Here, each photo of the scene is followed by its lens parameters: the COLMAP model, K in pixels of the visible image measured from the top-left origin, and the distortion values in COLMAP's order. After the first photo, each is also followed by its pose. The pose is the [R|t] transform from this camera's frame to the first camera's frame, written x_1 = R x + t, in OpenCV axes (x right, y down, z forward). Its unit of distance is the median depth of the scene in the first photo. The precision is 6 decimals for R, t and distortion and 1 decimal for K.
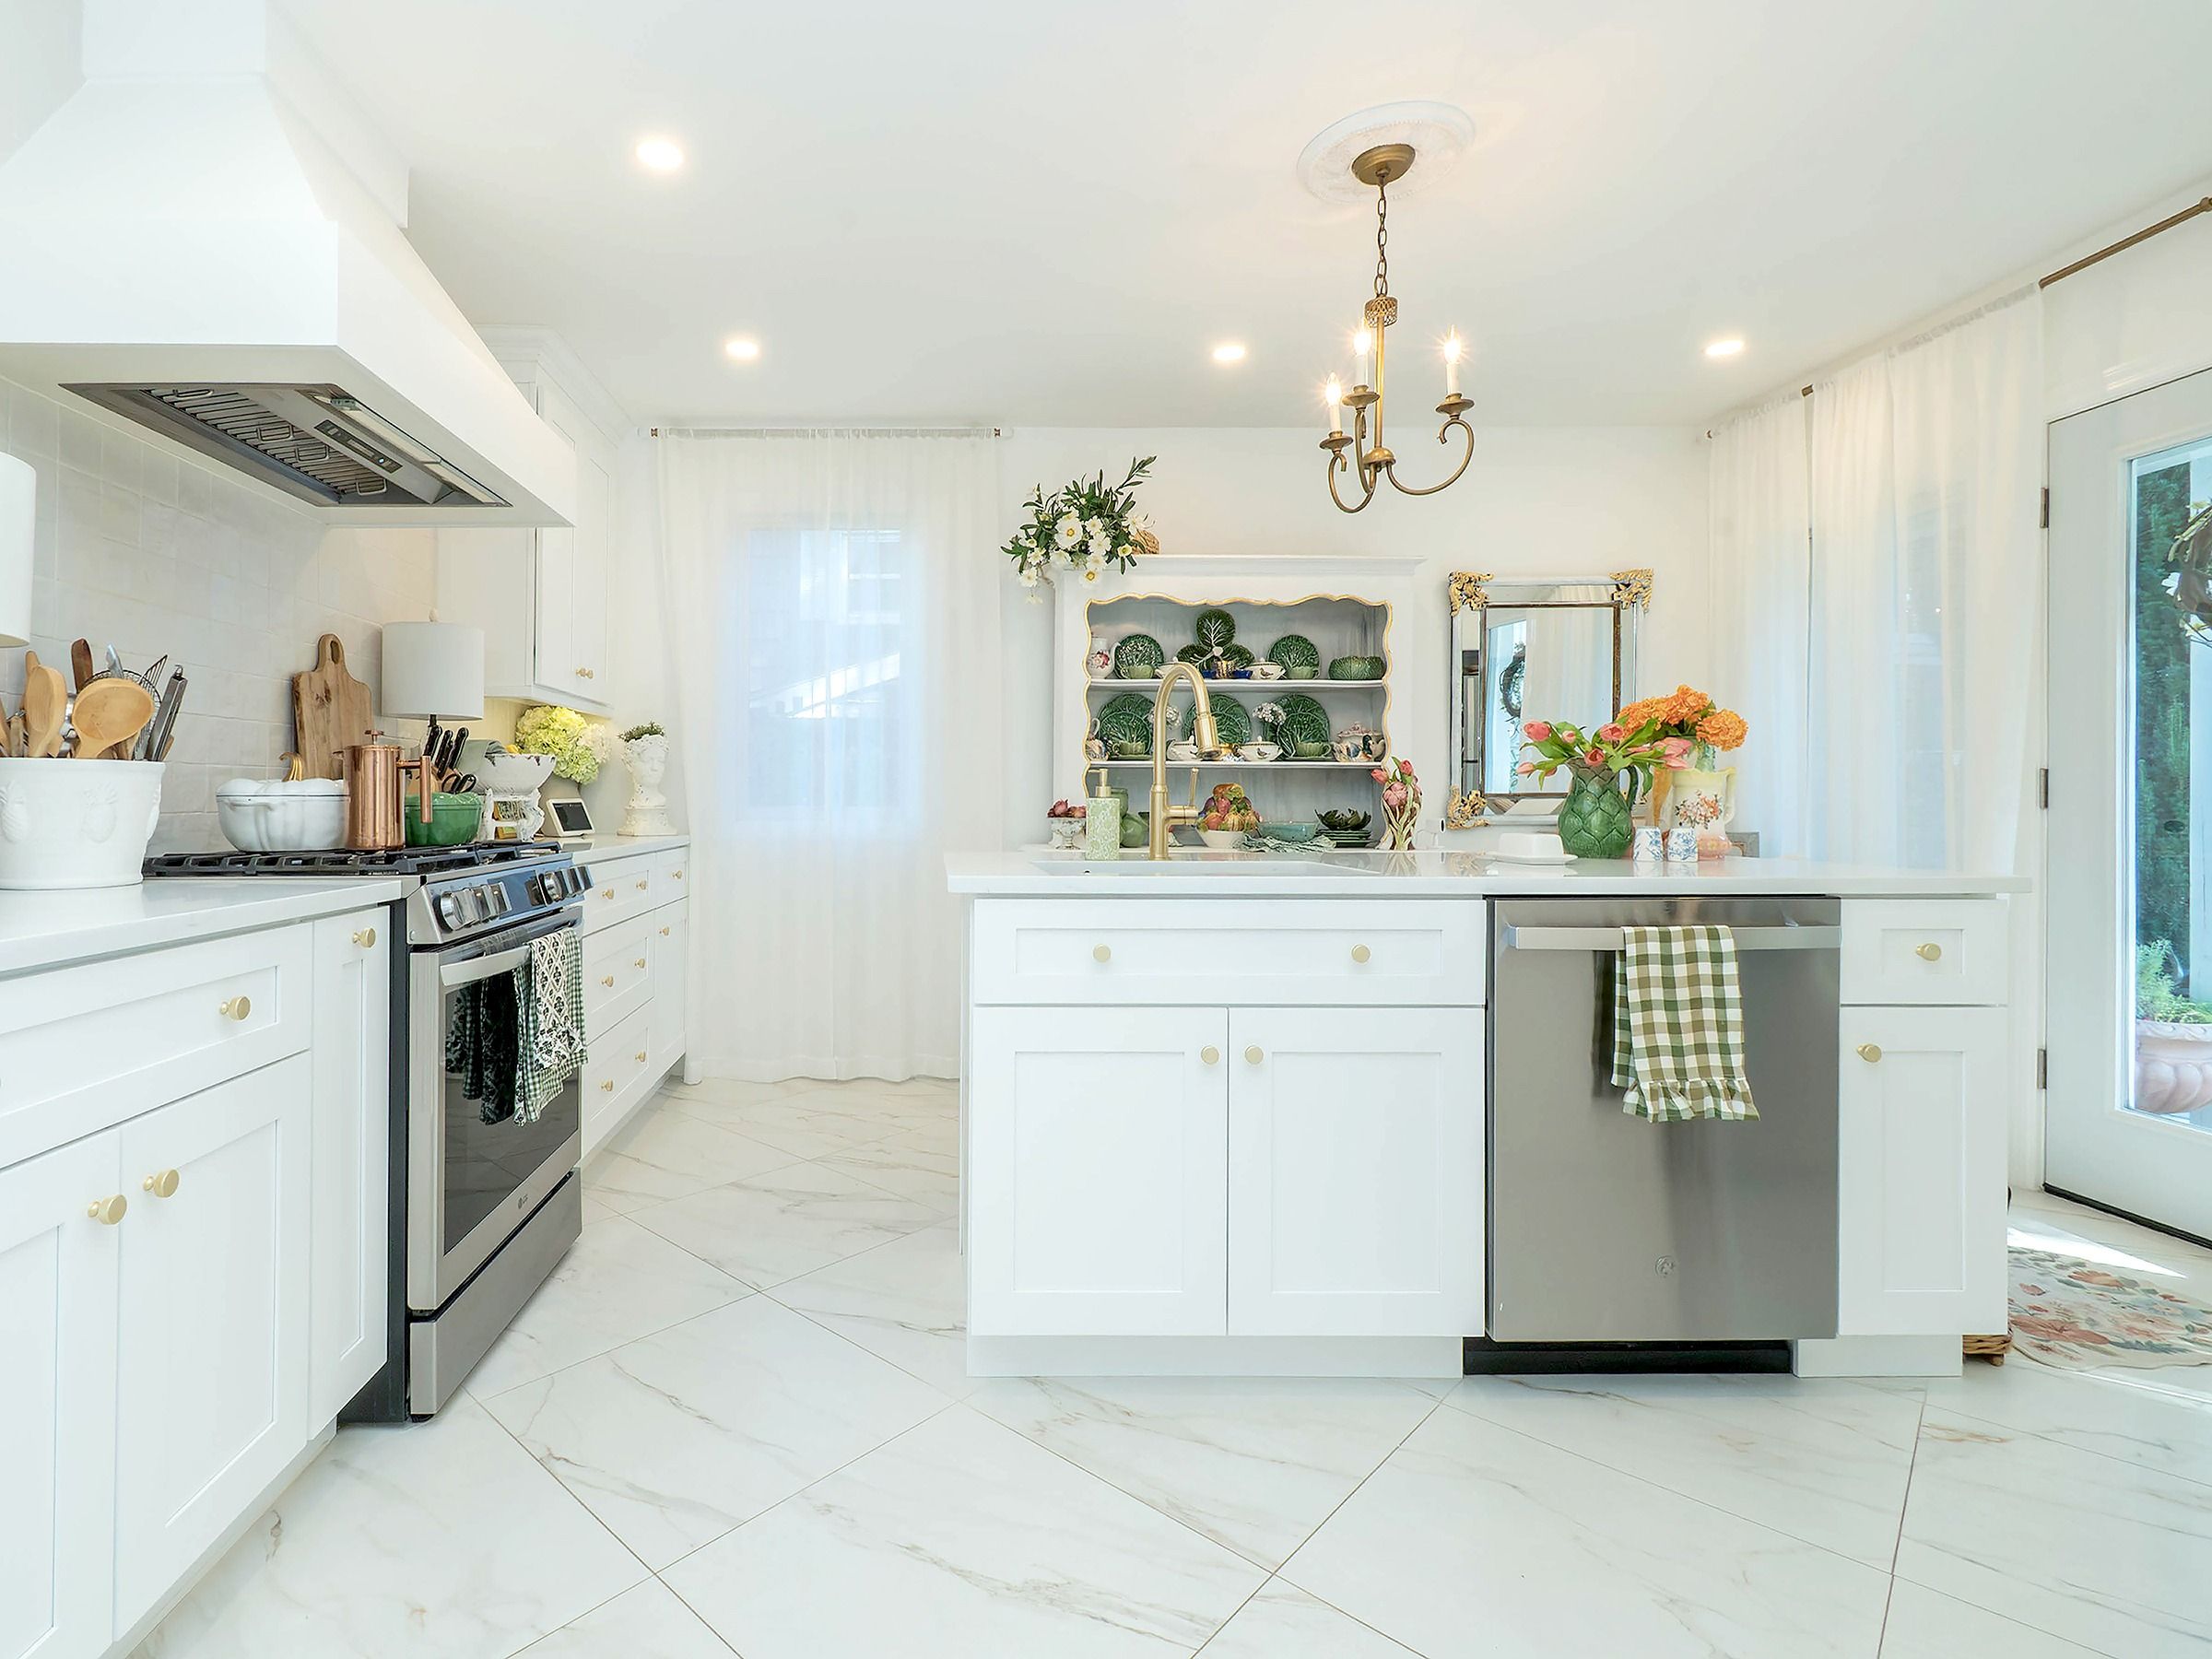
lens RADIAL K [[1074.2, 0, 1102.3], [0, 1074.2, 775.3], [0, 0, 1]] dist [0.000096, -0.000921]
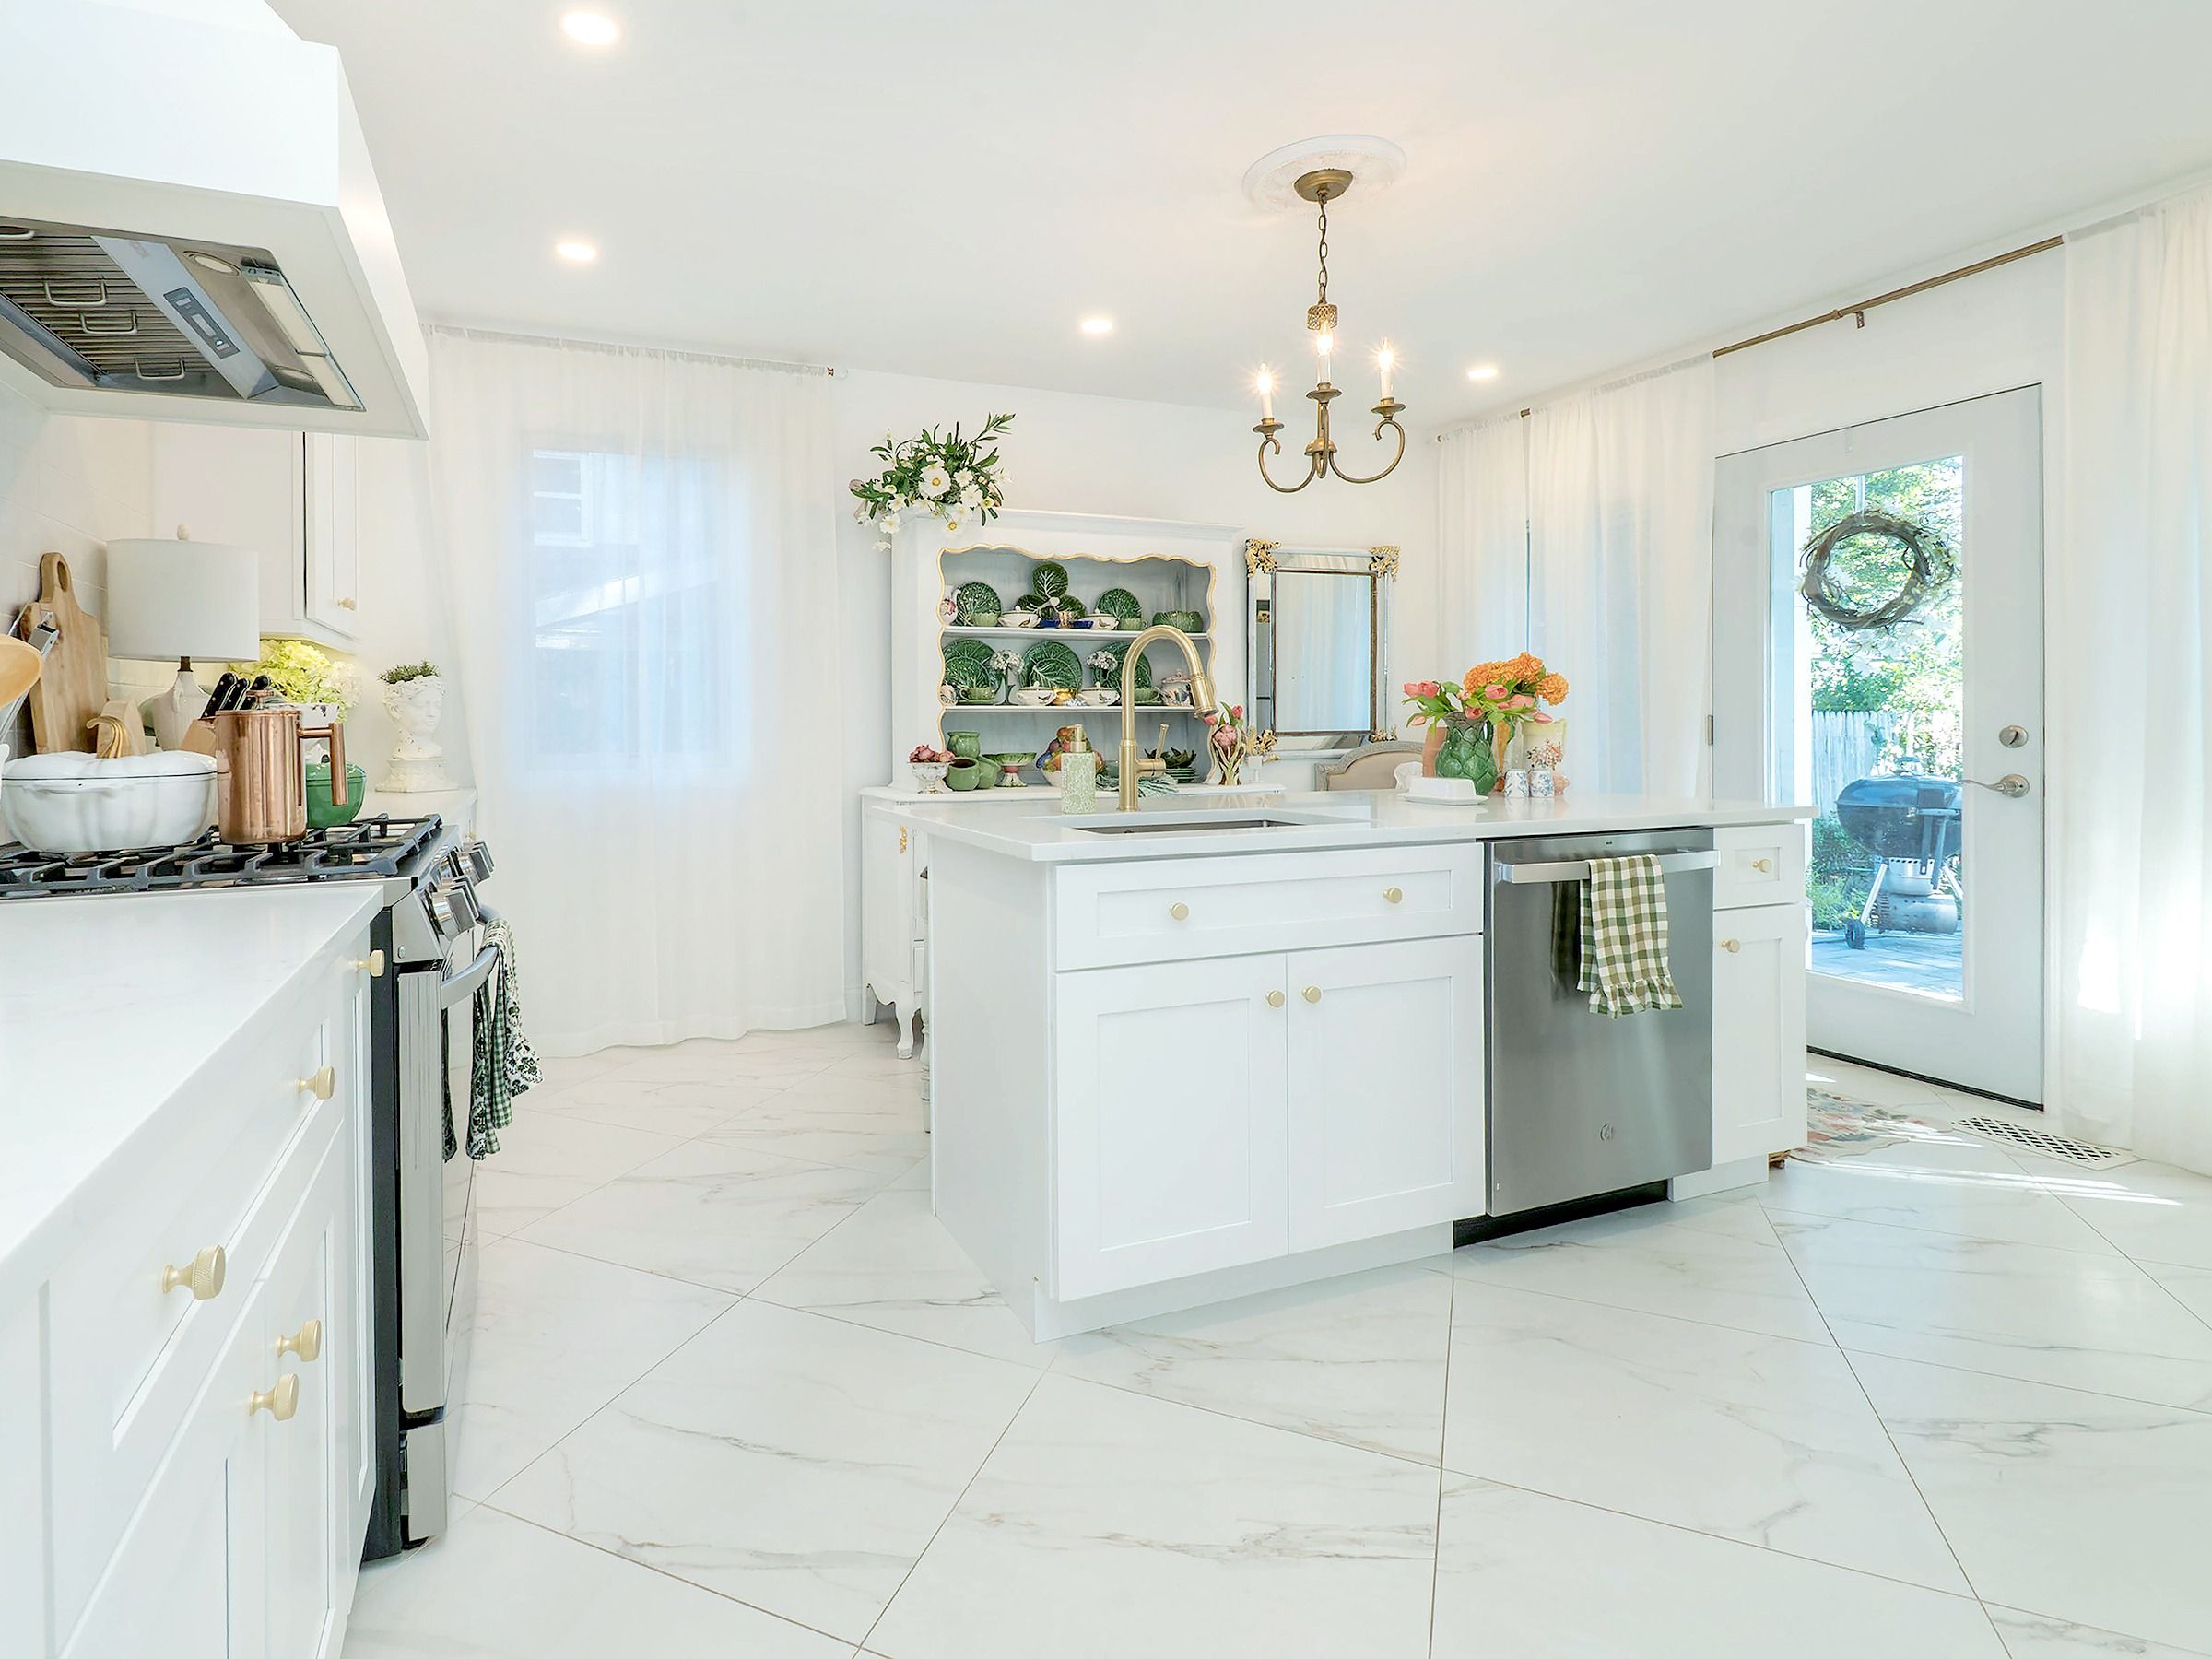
lens RADIAL K [[993.9, 0, 1103.3], [0, 993.9, 710.3], [0, 0, 1]] dist [0.001946, -0.000107]
pose [[0.941424, -0.004355, 0.337196, -0.299735], [0.001051, 0.999950, 0.009983, -0.029438], [-0.337223, -0.009044, 0.941382, 0.091652]]
